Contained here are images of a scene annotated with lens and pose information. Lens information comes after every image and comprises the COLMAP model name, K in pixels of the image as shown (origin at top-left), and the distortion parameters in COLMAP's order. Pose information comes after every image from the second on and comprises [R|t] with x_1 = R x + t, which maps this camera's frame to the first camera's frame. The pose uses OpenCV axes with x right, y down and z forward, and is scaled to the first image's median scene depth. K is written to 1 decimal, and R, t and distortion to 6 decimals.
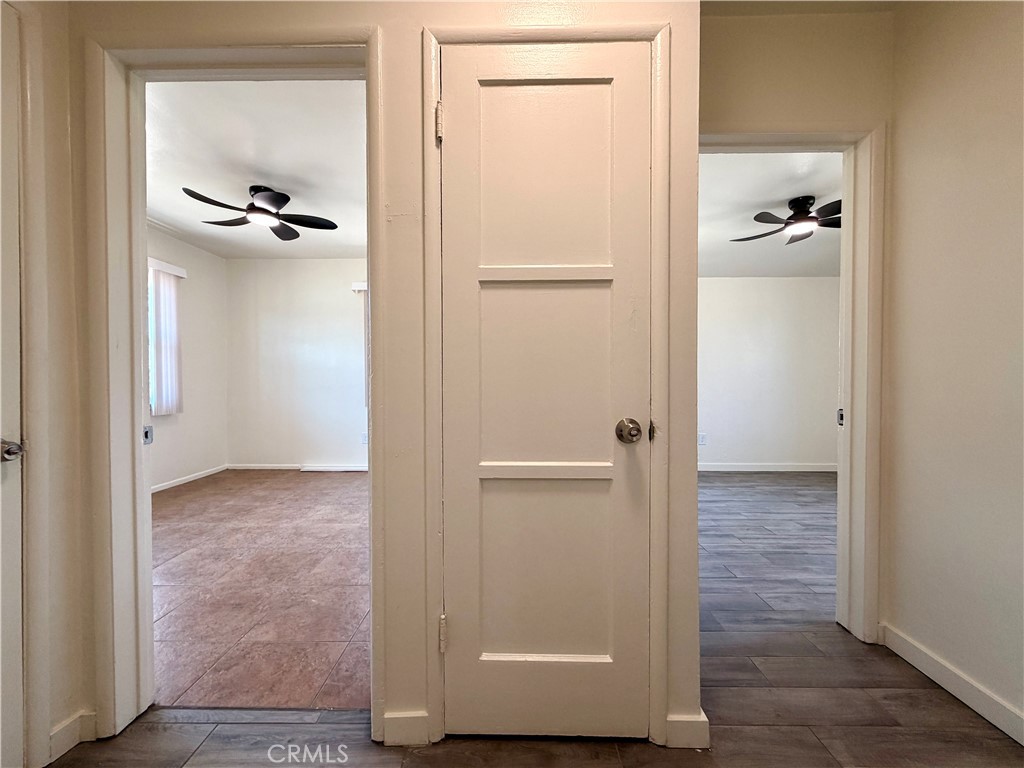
lens RADIAL K [[413.4, 0, 512.0], [0, 413.4, 384.0], [0, 0, 1]] dist [0.001483, 0.000160]
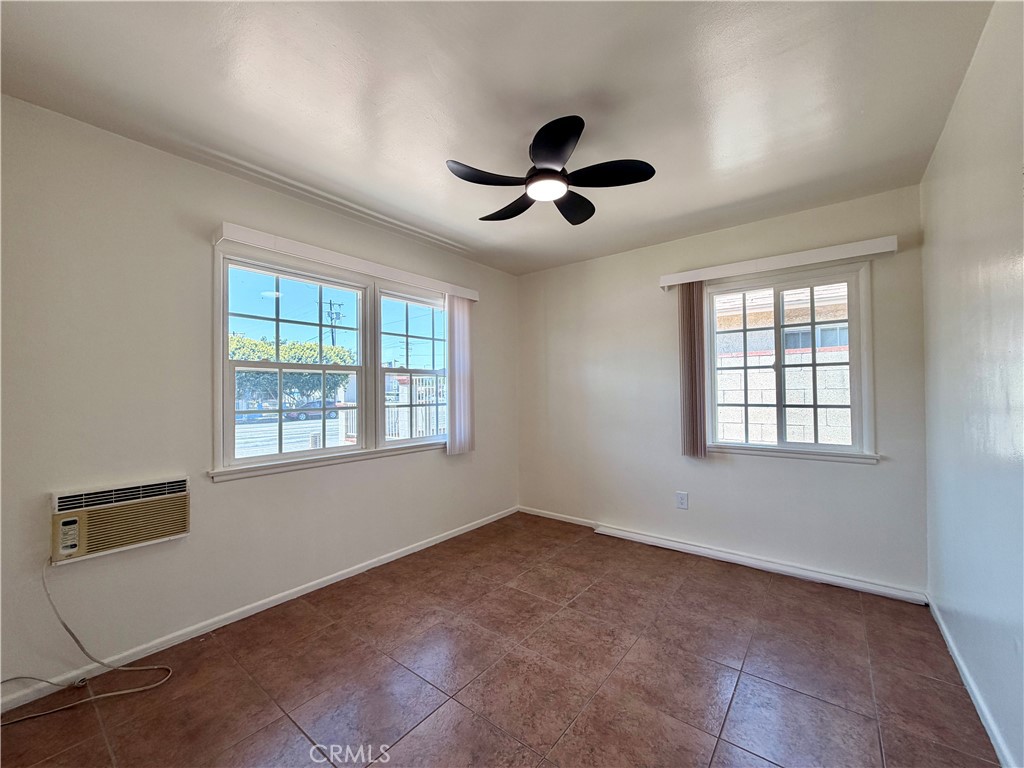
lens RADIAL K [[413.4, 0, 512.0], [0, 413.4, 384.0], [0, 0, 1]] dist [0.001483, 0.000160]
pose [[0.794458, -0.018324, -0.607043, -0.232779], [0.001862, 0.999614, -0.027737, -0.062434], [0.607316, 0.020906, 0.794185, 0.418357]]
